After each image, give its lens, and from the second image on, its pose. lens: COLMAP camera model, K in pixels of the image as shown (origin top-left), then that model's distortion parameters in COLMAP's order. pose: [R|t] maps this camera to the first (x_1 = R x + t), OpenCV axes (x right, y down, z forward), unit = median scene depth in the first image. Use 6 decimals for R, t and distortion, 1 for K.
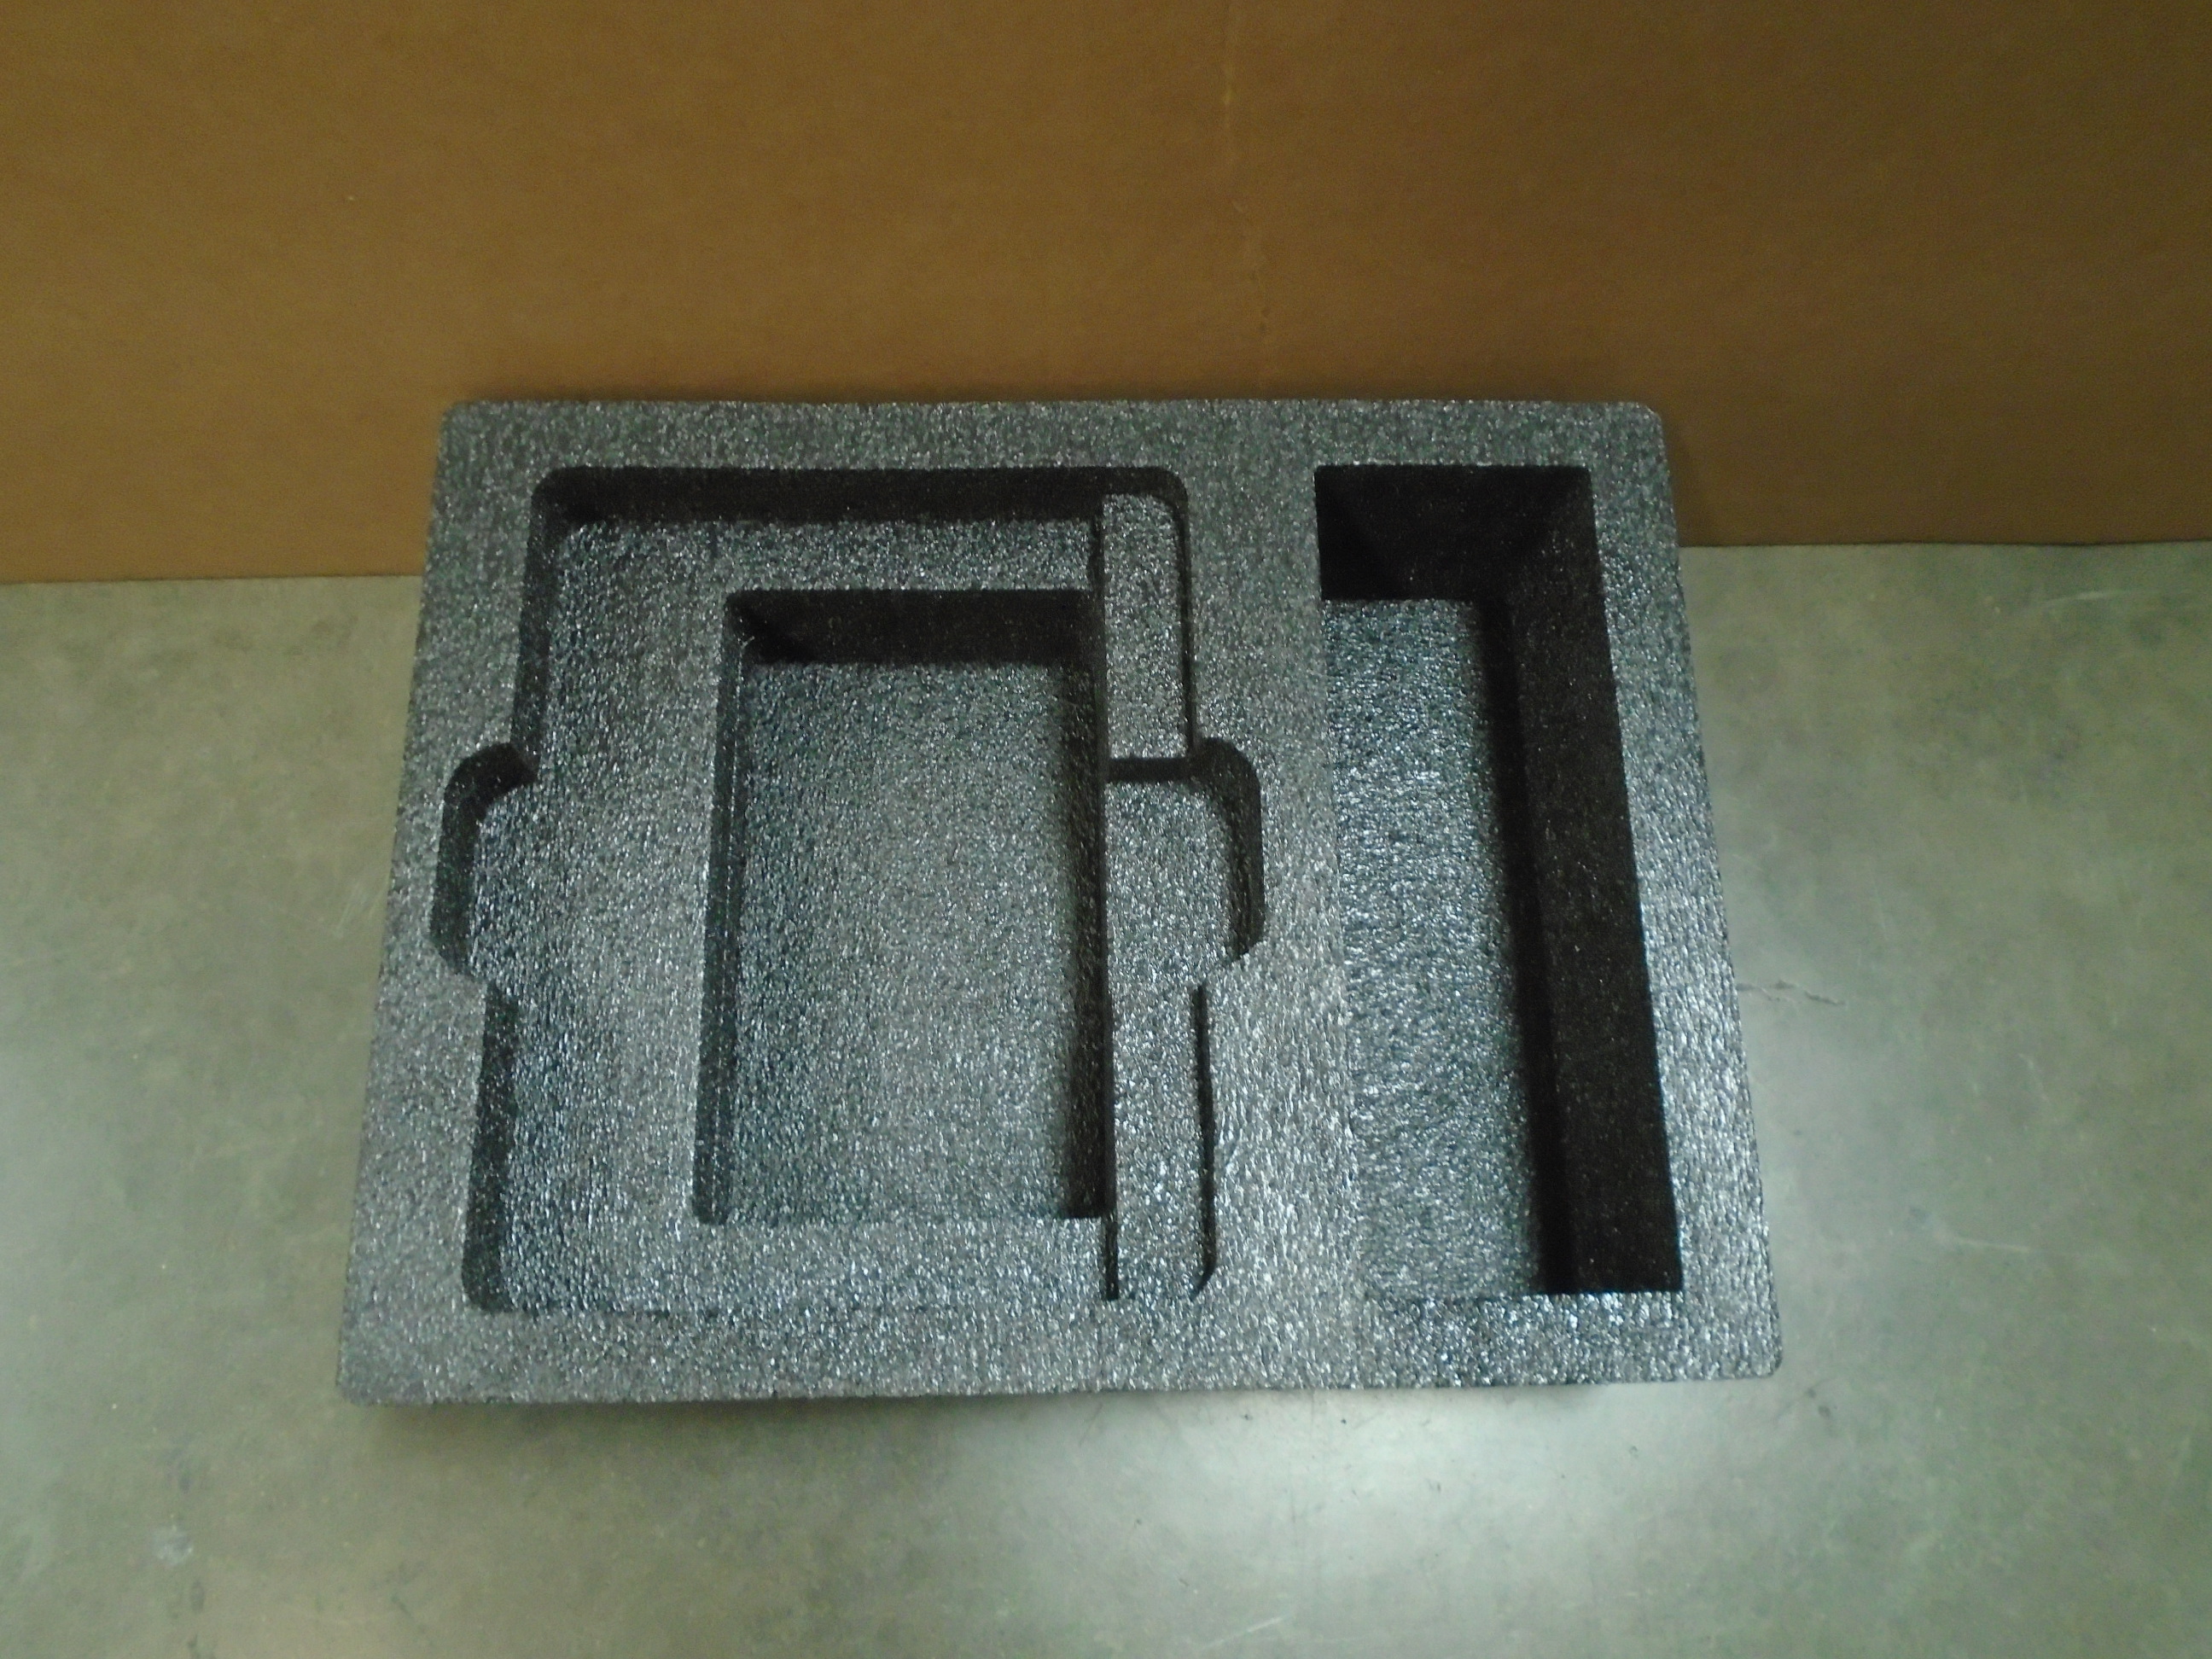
lens RADIAL K [[1709.0, 0, 1106.0], [0, 1709.0, 829.5], [0, 0, 1]] dist [-0.004652, -0.000956]
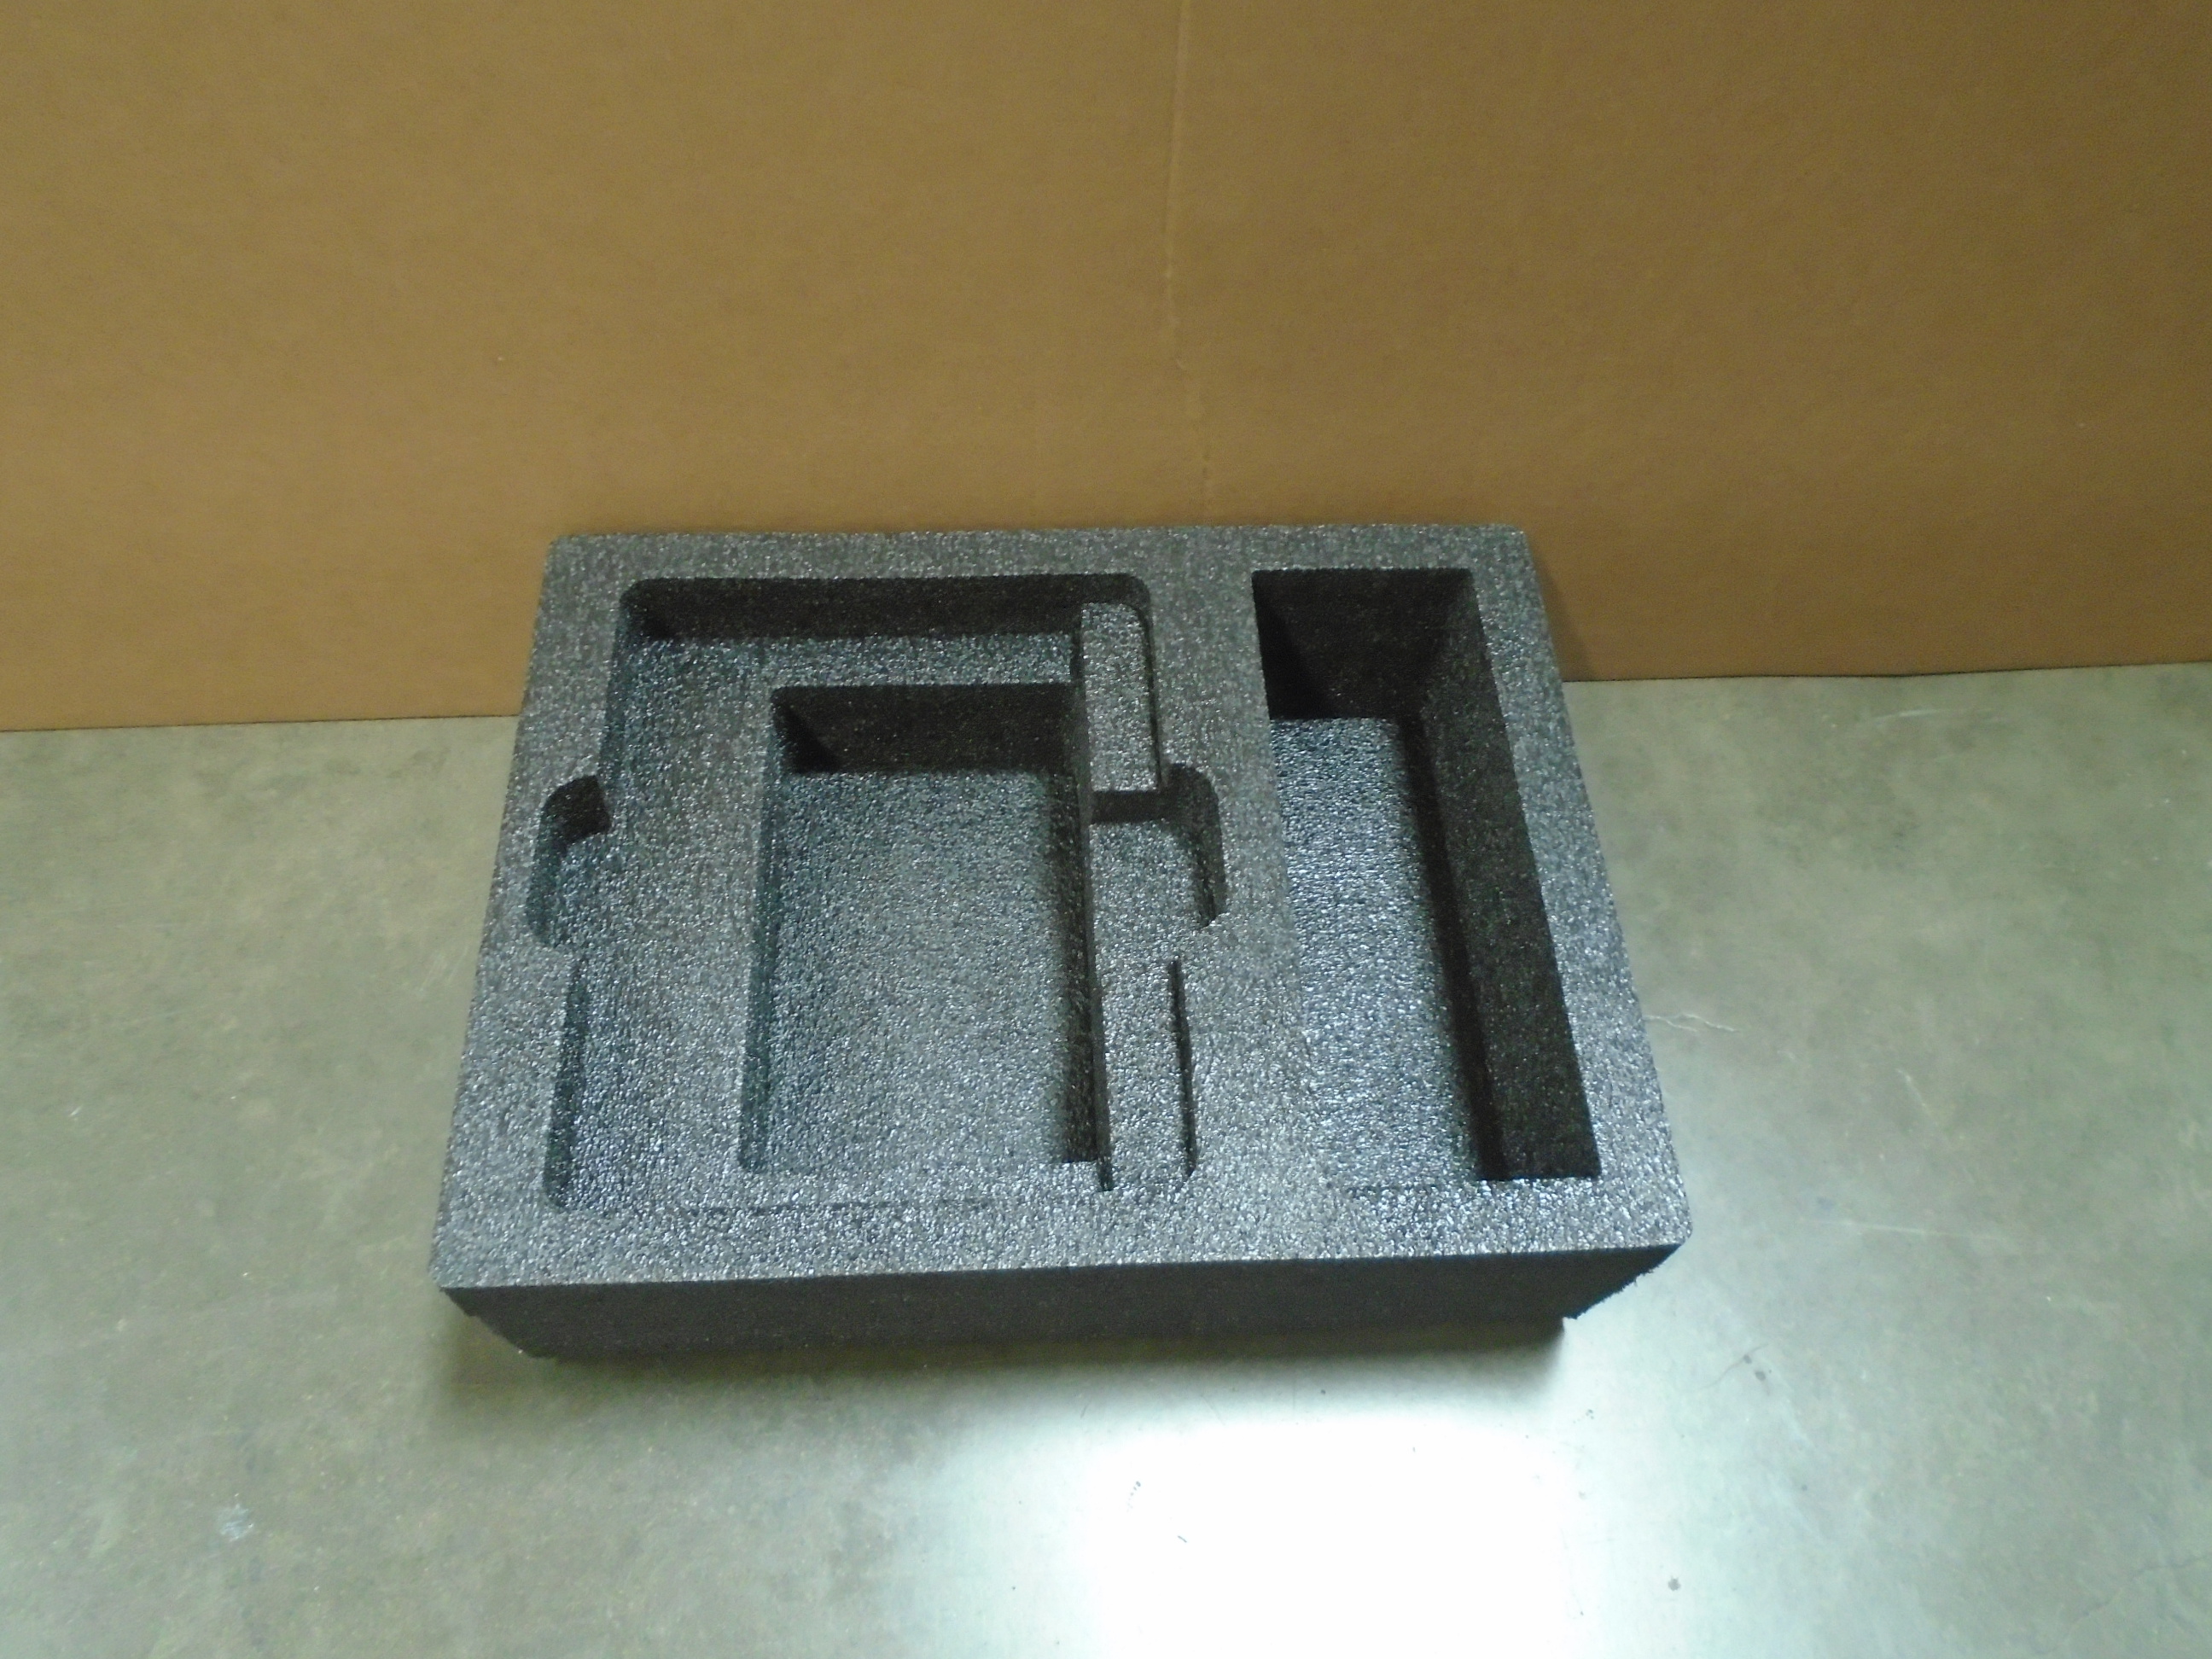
lens RADIAL K [[1709.0, 0, 1106.0], [0, 1709.0, 829.5], [0, 0, 1]] dist [-0.004652, -0.000956]
pose [[0.999502, -0.023583, 0.020963, -0.014007], [0.028271, 0.964376, -0.263022, 0.290345], [-0.014013, 0.263484, 0.964562, -0.148328]]
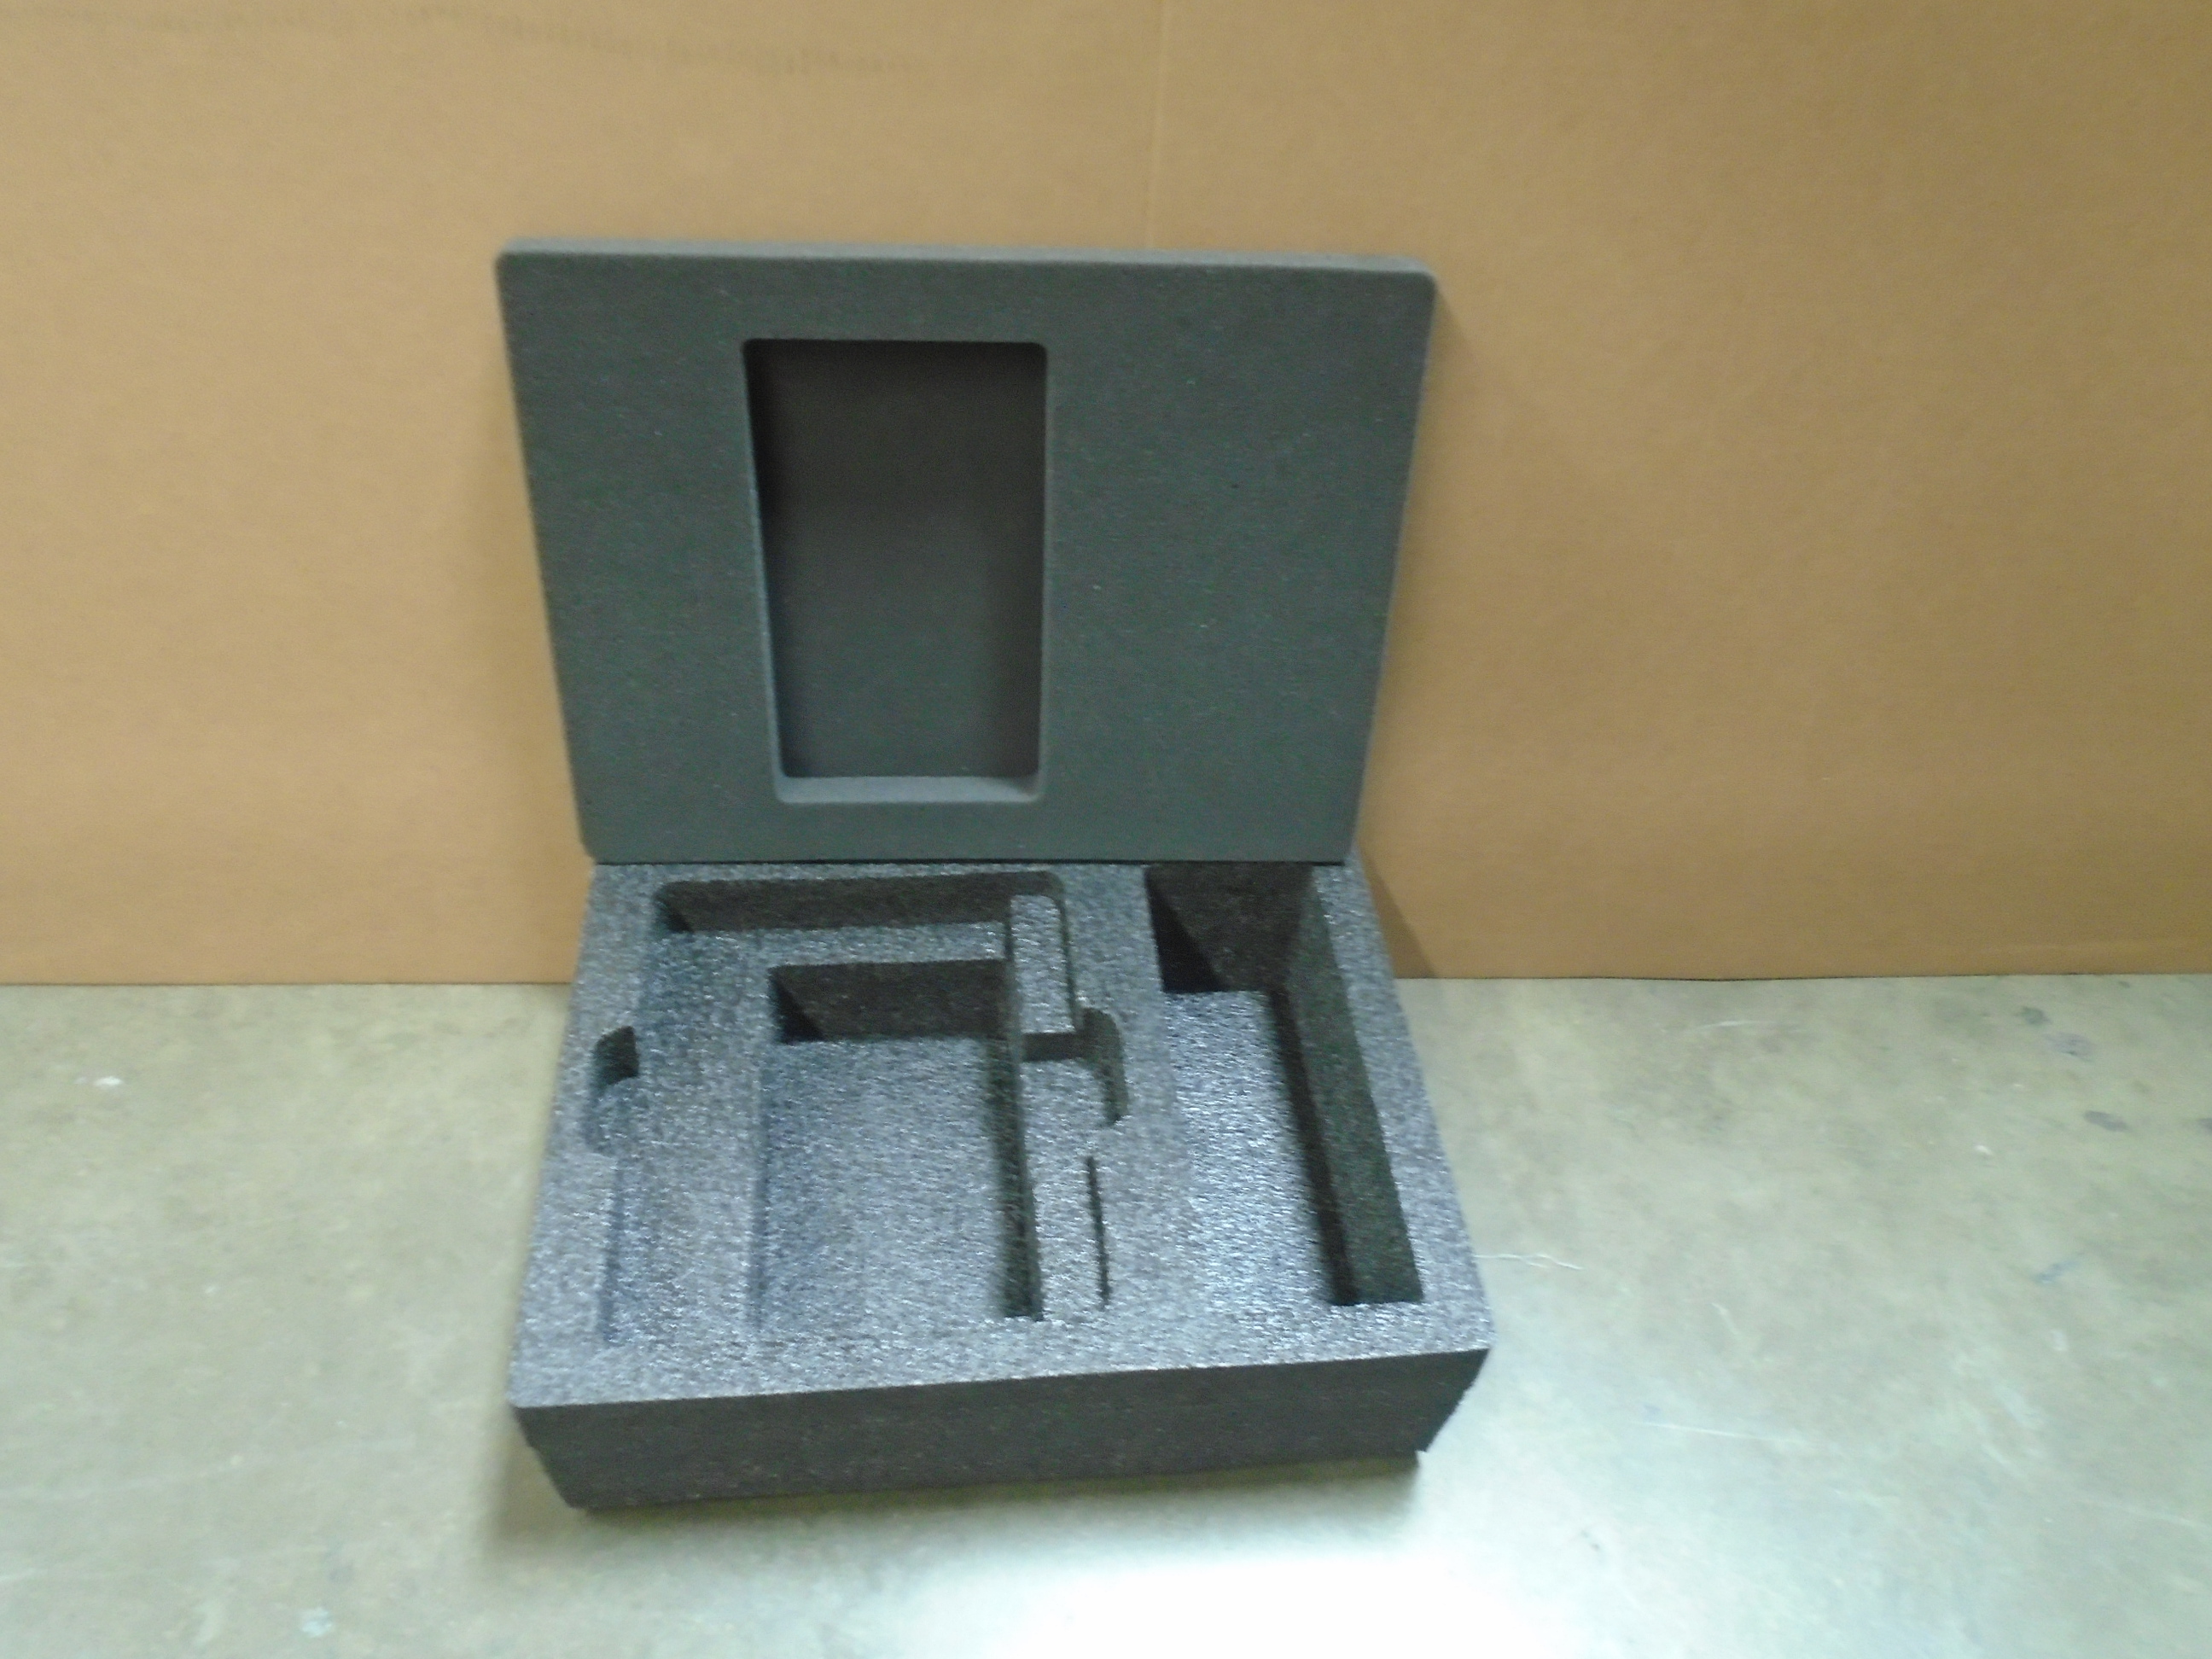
lens RADIAL K [[1709.0, 0, 1106.0], [0, 1709.0, 829.5], [0, 0, 1]] dist [-0.004652, -0.000956]
pose [[0.996650, -0.039569, 0.071575, -0.025519], [0.069188, 0.874582, -0.479916, 0.520808], [-0.043608, 0.483261, 0.874390, -0.418603]]
